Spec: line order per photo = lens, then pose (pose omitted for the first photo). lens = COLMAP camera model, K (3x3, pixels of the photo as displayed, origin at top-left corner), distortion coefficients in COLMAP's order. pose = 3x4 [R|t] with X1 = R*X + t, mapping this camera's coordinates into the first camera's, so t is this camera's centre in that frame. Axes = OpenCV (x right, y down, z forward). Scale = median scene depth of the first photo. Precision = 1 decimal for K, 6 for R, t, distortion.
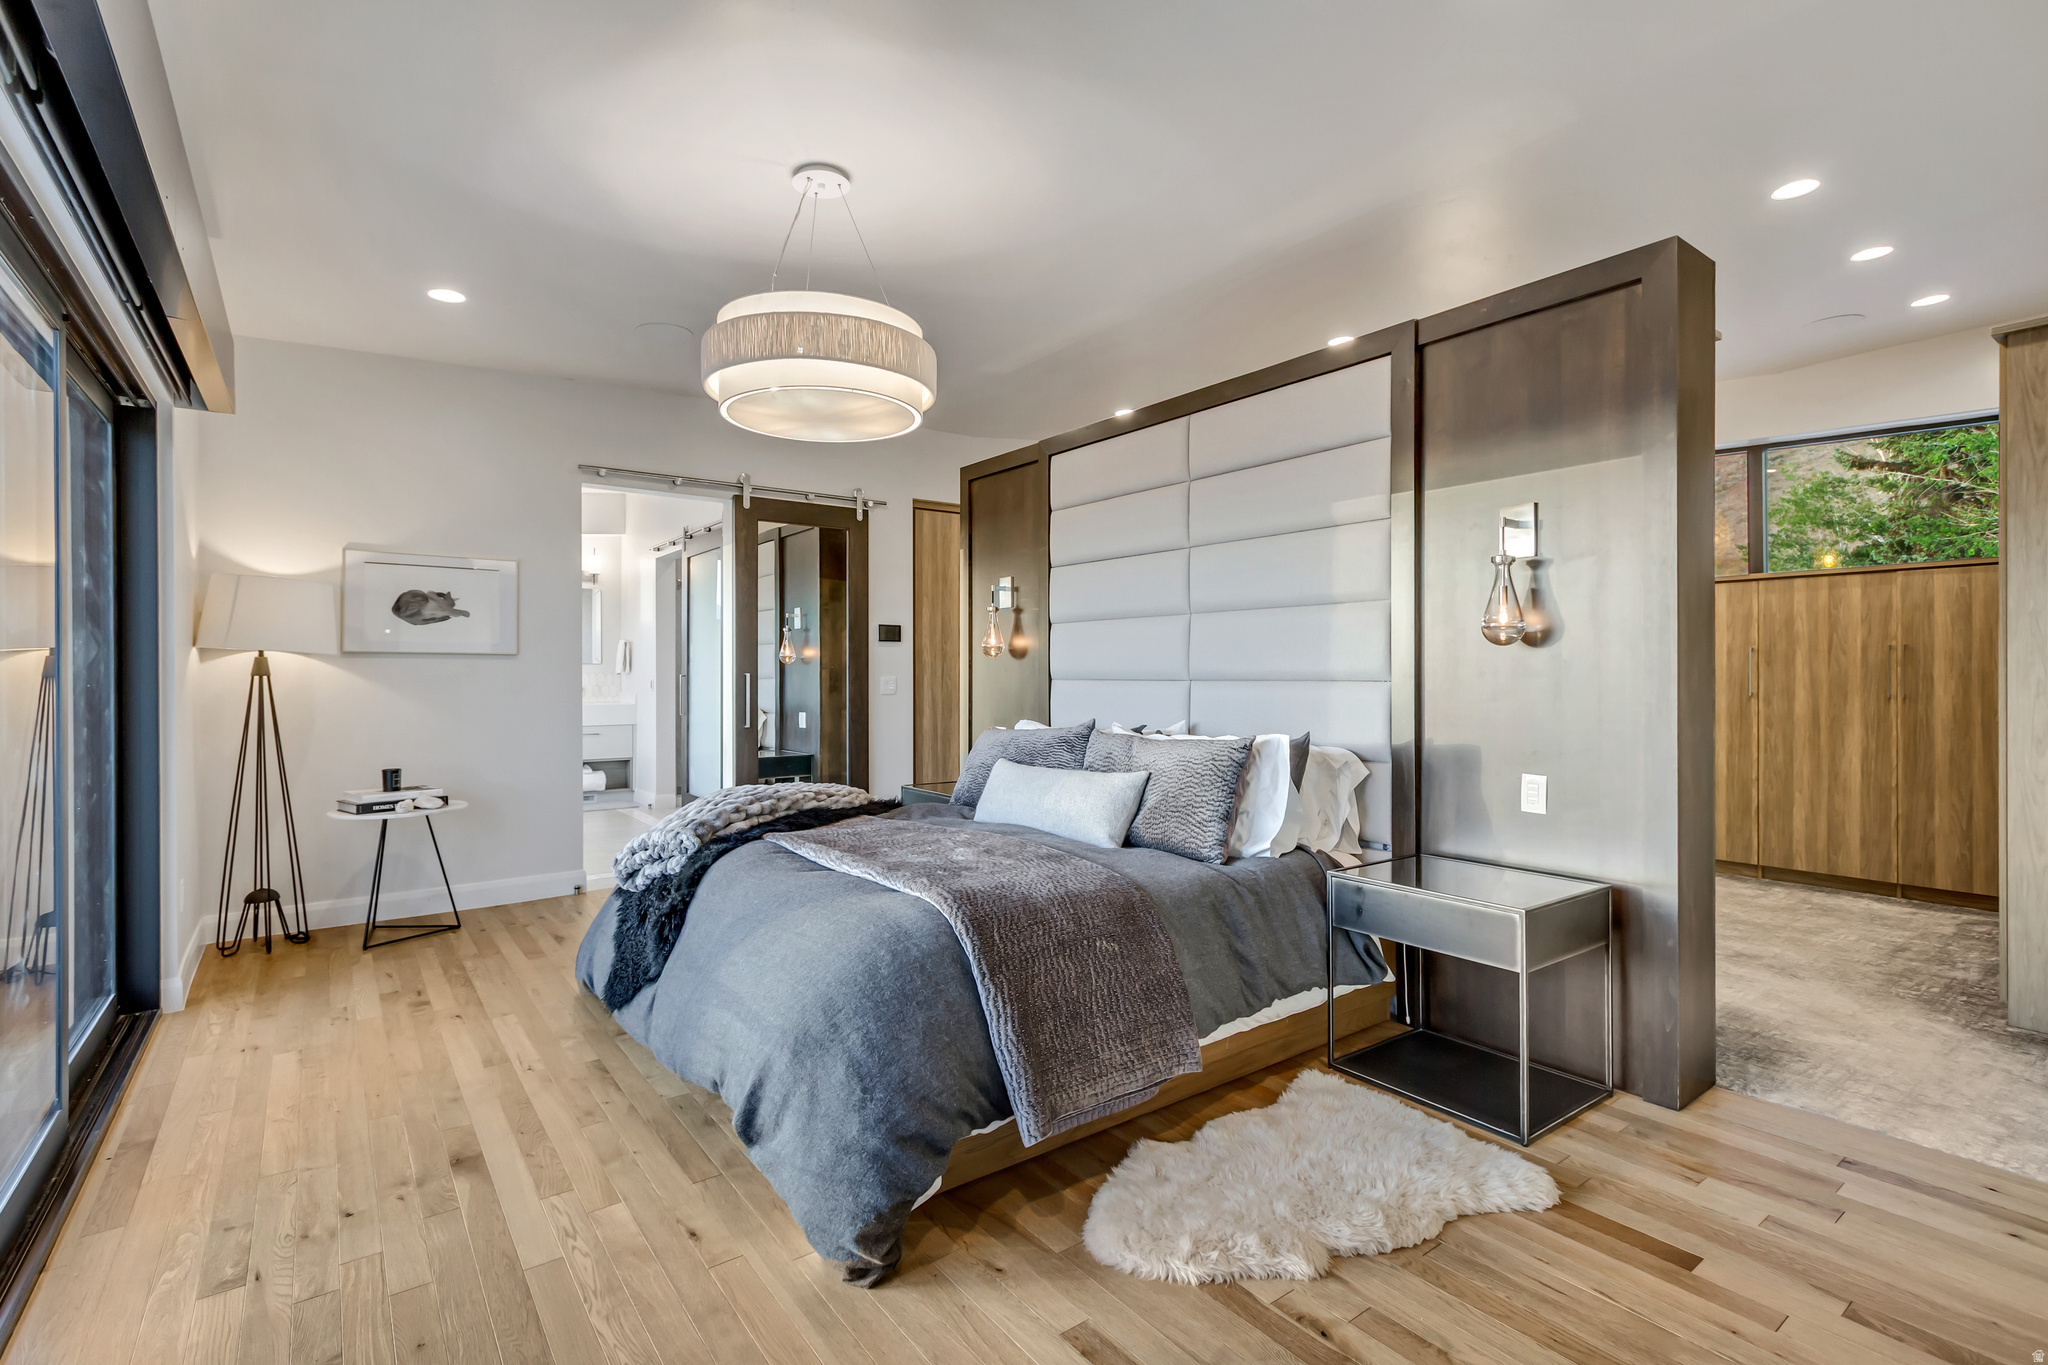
lens RADIAL K [[949.4, 0, 1019.7], [0, 949.4, 671.4], [0, 0, 1]] dist [0.006019, -0.002026]
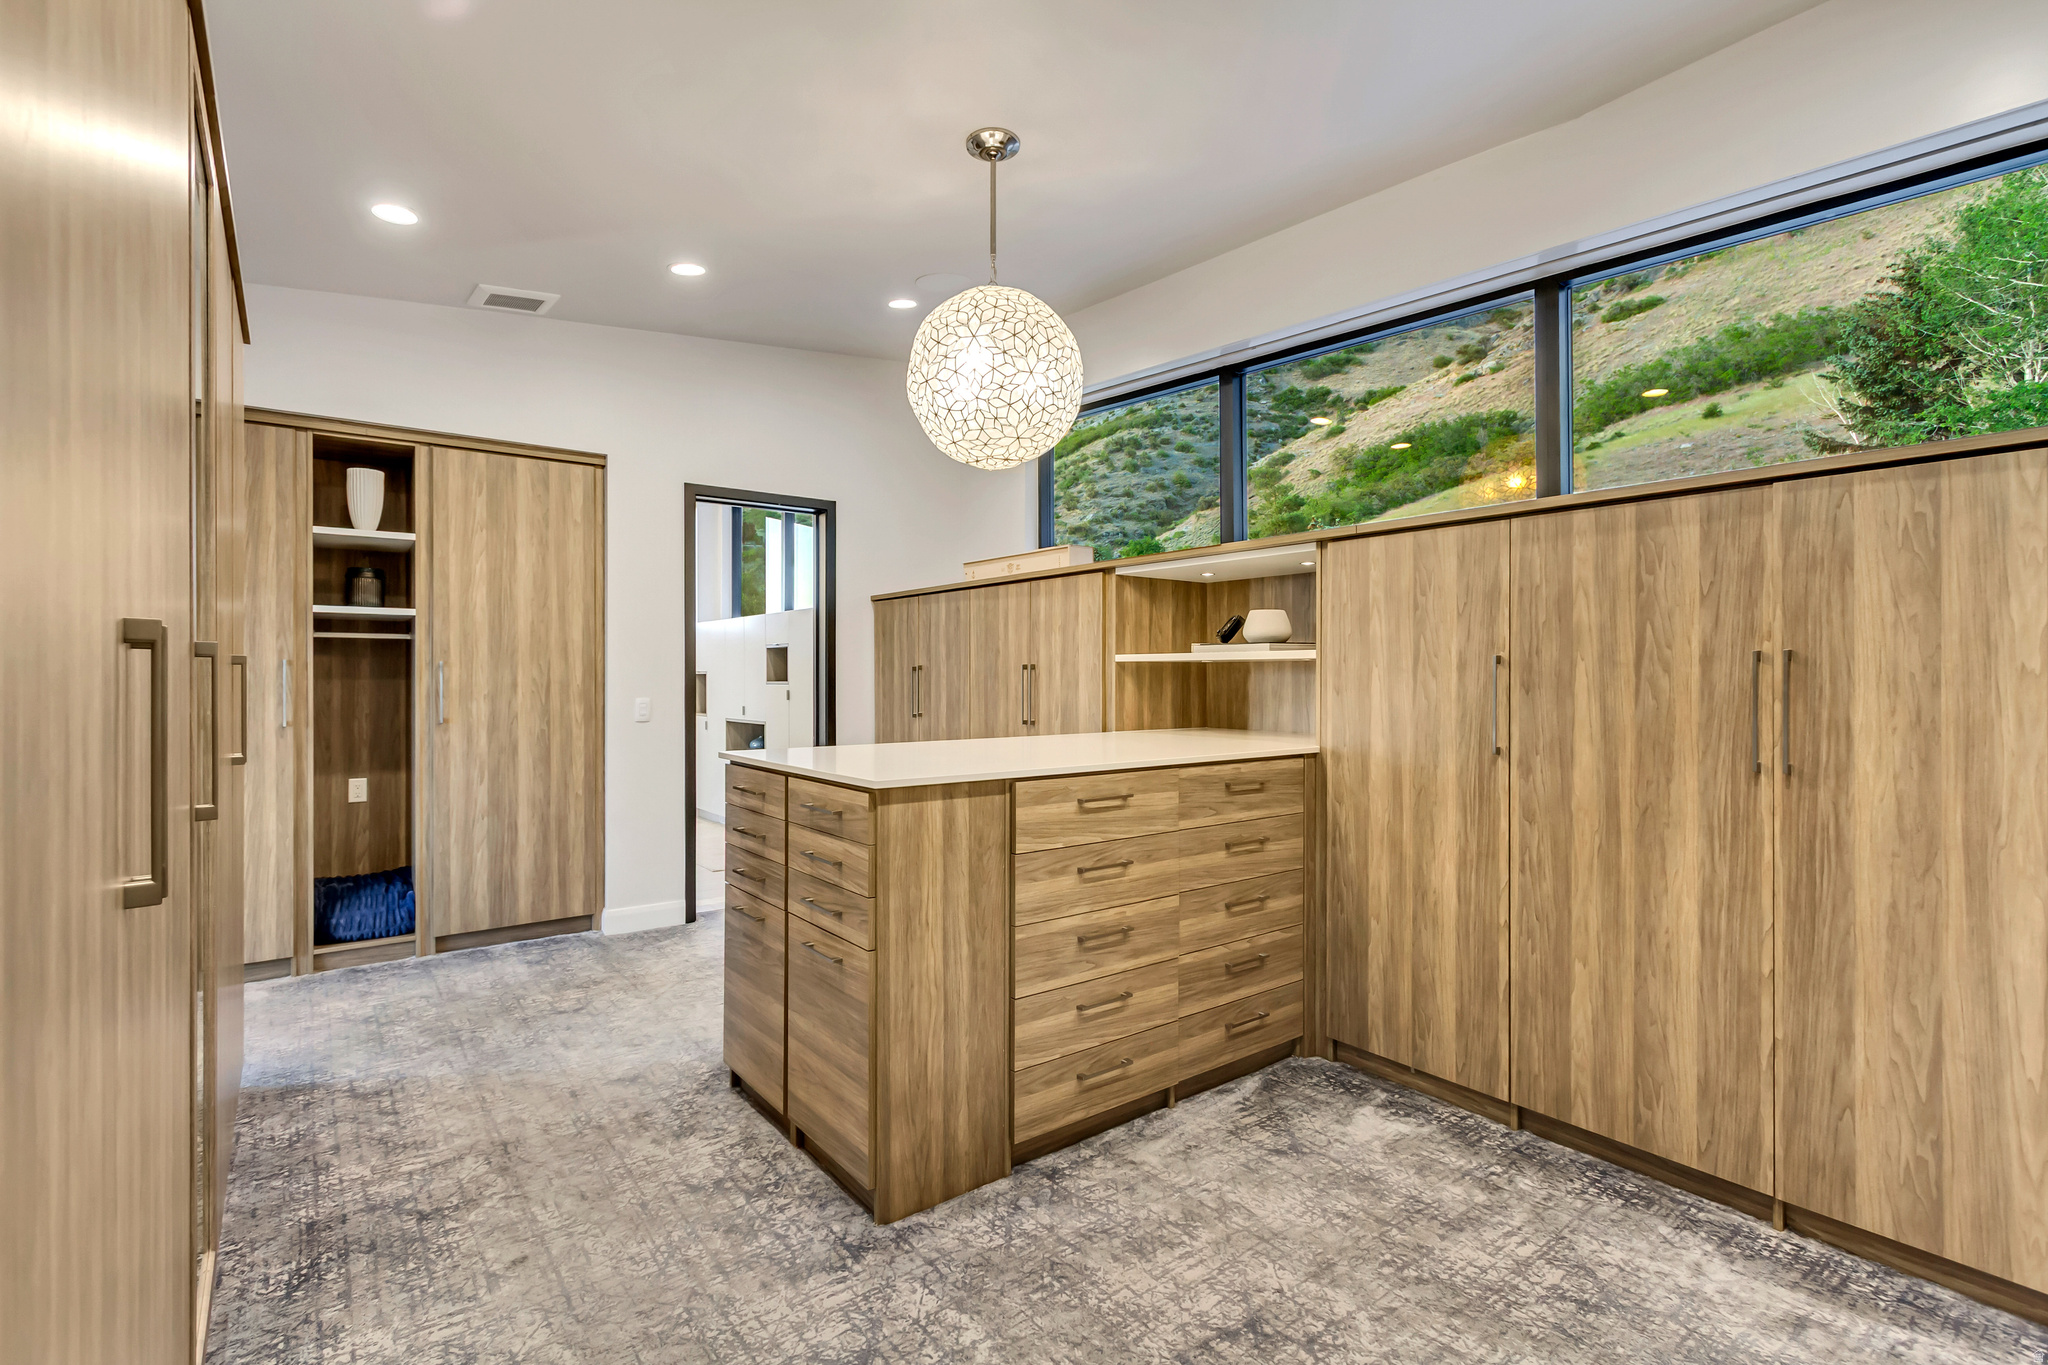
lens RADIAL K [[949.4, 0, 1019.5], [0, 949.4, 672.5], [0, 0, 1]] dist [0.006019, -0.002026]
pose [[0.999960, 0.000521, 0.008929, 0.549509], [-0.000519, 1.000000, -0.000267, -0.017040], [-0.008929, 0.000262, 0.999960, 0.544663]]
